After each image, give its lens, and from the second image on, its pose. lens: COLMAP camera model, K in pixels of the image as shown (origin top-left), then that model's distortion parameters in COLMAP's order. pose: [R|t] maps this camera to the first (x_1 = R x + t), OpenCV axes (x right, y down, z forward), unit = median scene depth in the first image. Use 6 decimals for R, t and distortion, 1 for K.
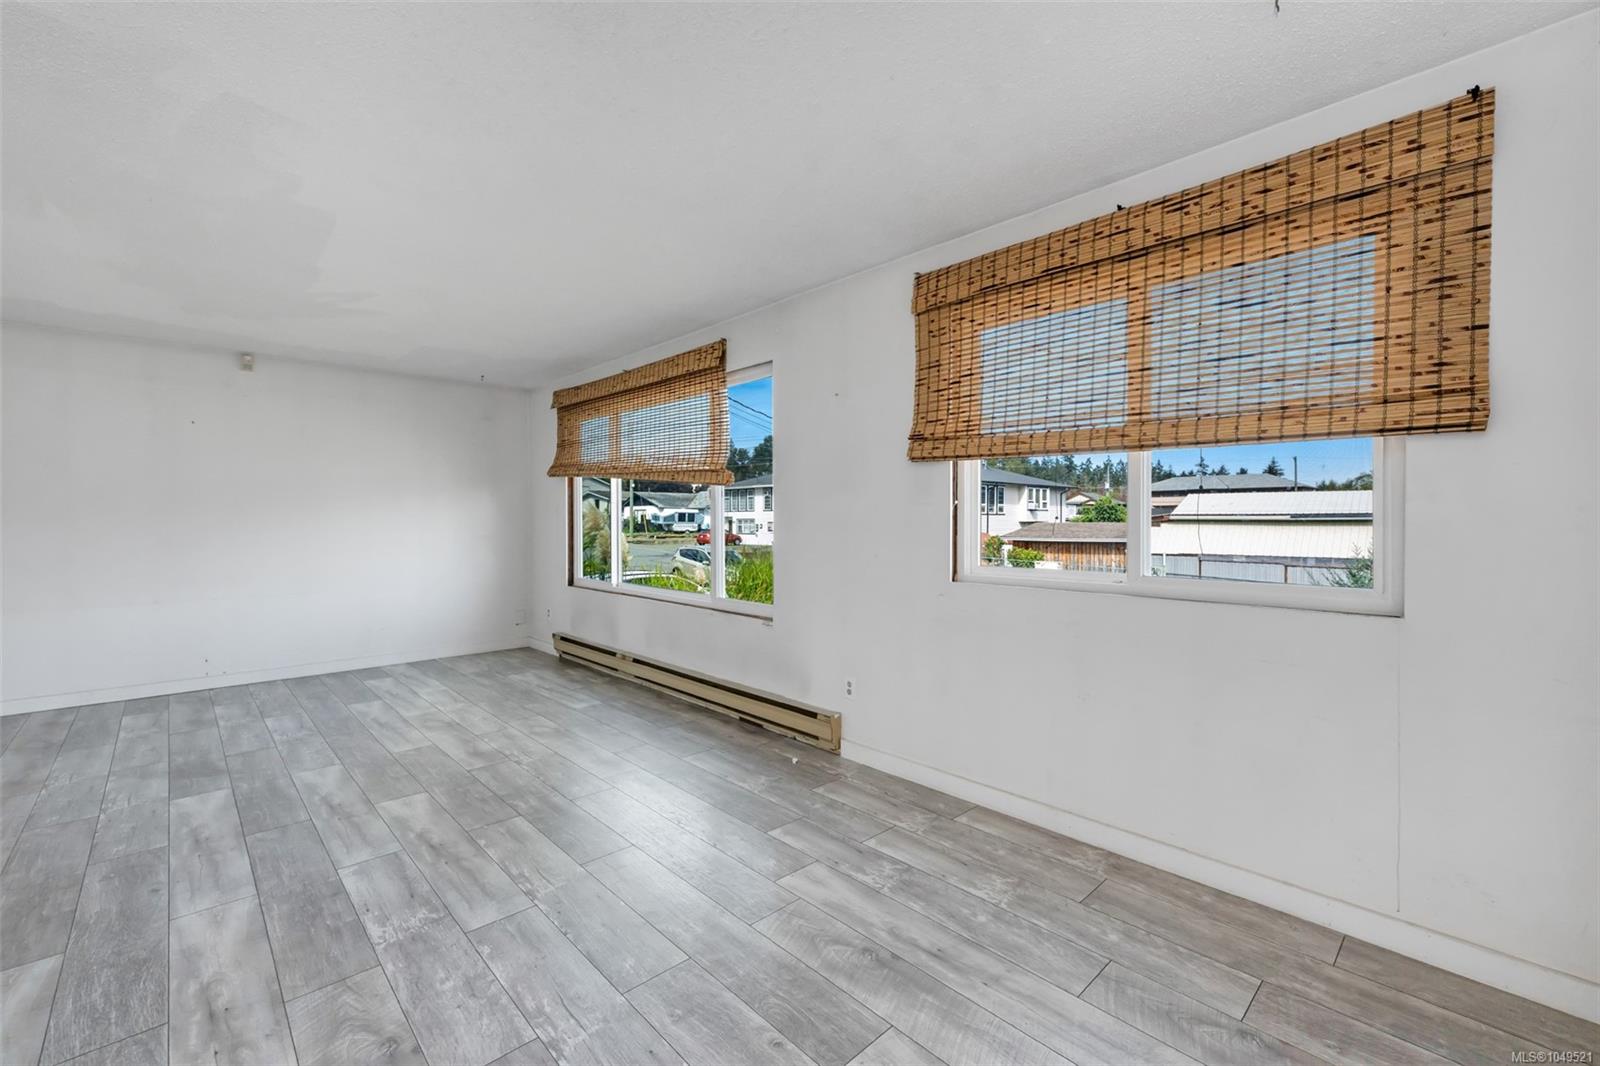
lens RADIAL K [[662.7, 0, 804.3], [0, 662.7, 526.8], [0, 0, 1]] dist [0.003301, -0.000548]
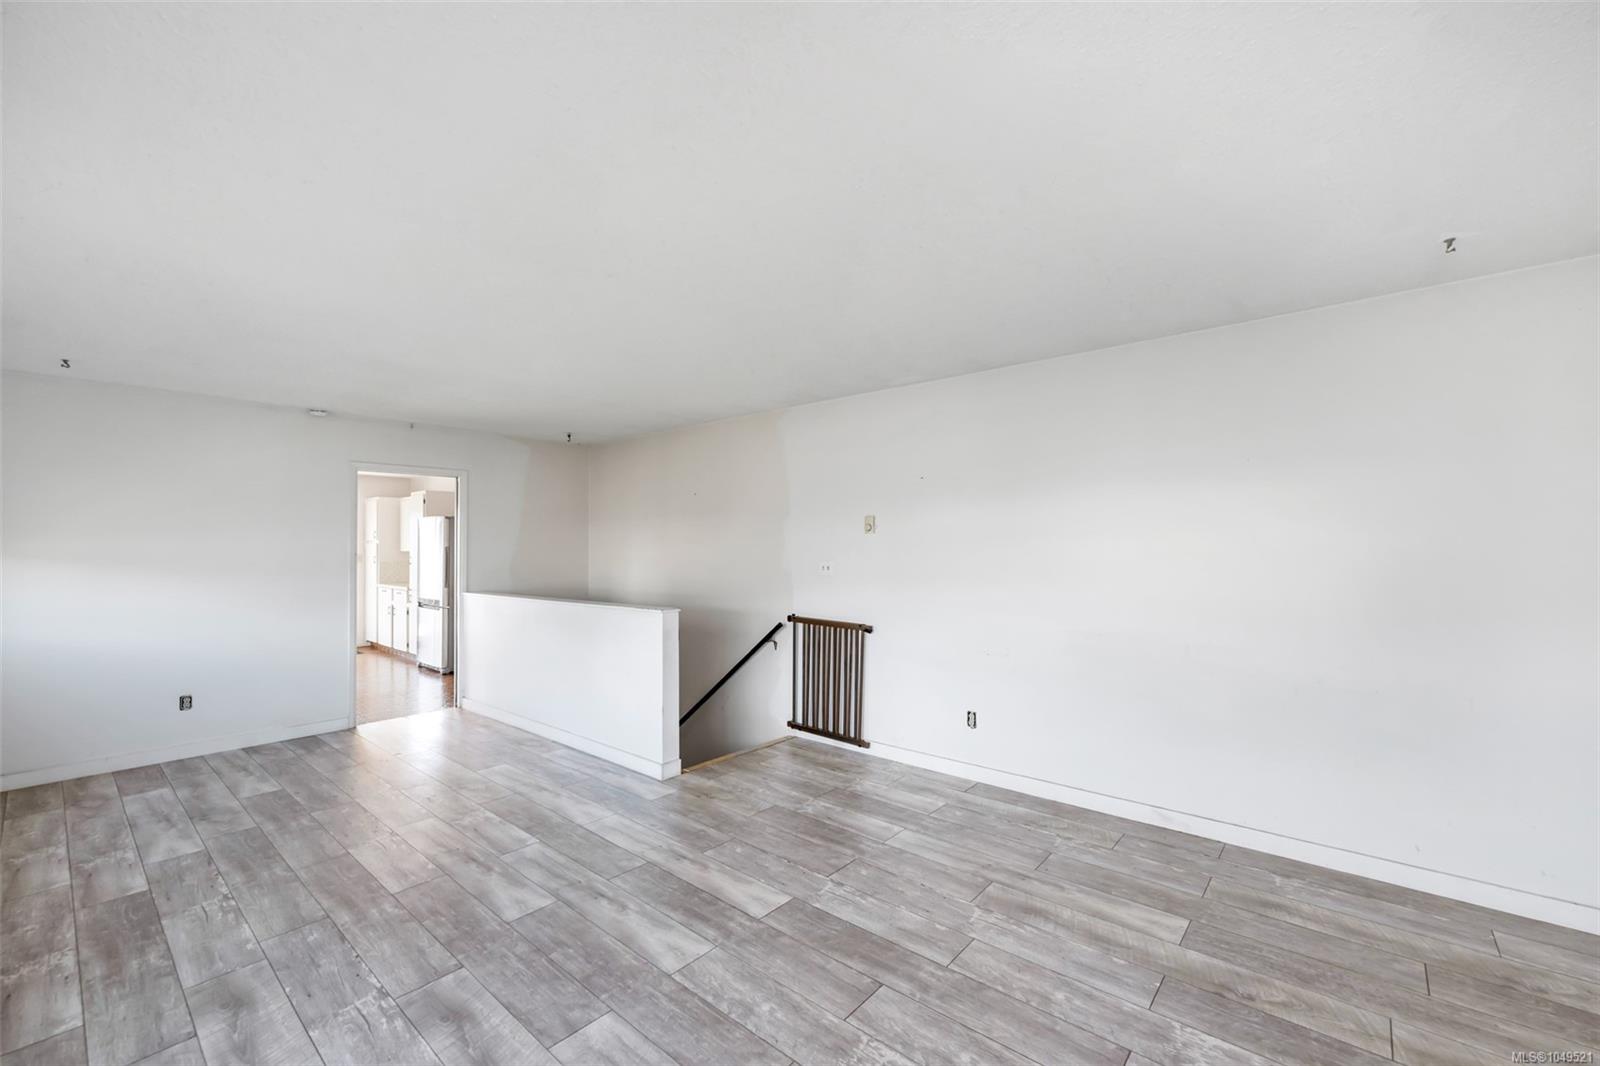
lens RADIAL K [[662.7, 0, 797.7], [0, 662.7, 541.5], [0, 0, 1]] dist [0.003301, -0.000548]
pose [[-0.996099, 0.004338, -0.088140, -0.972502], [0.004176, 0.999989, 0.002028, -0.084811], [0.088148, 0.001652, -0.996106, 2.100116]]
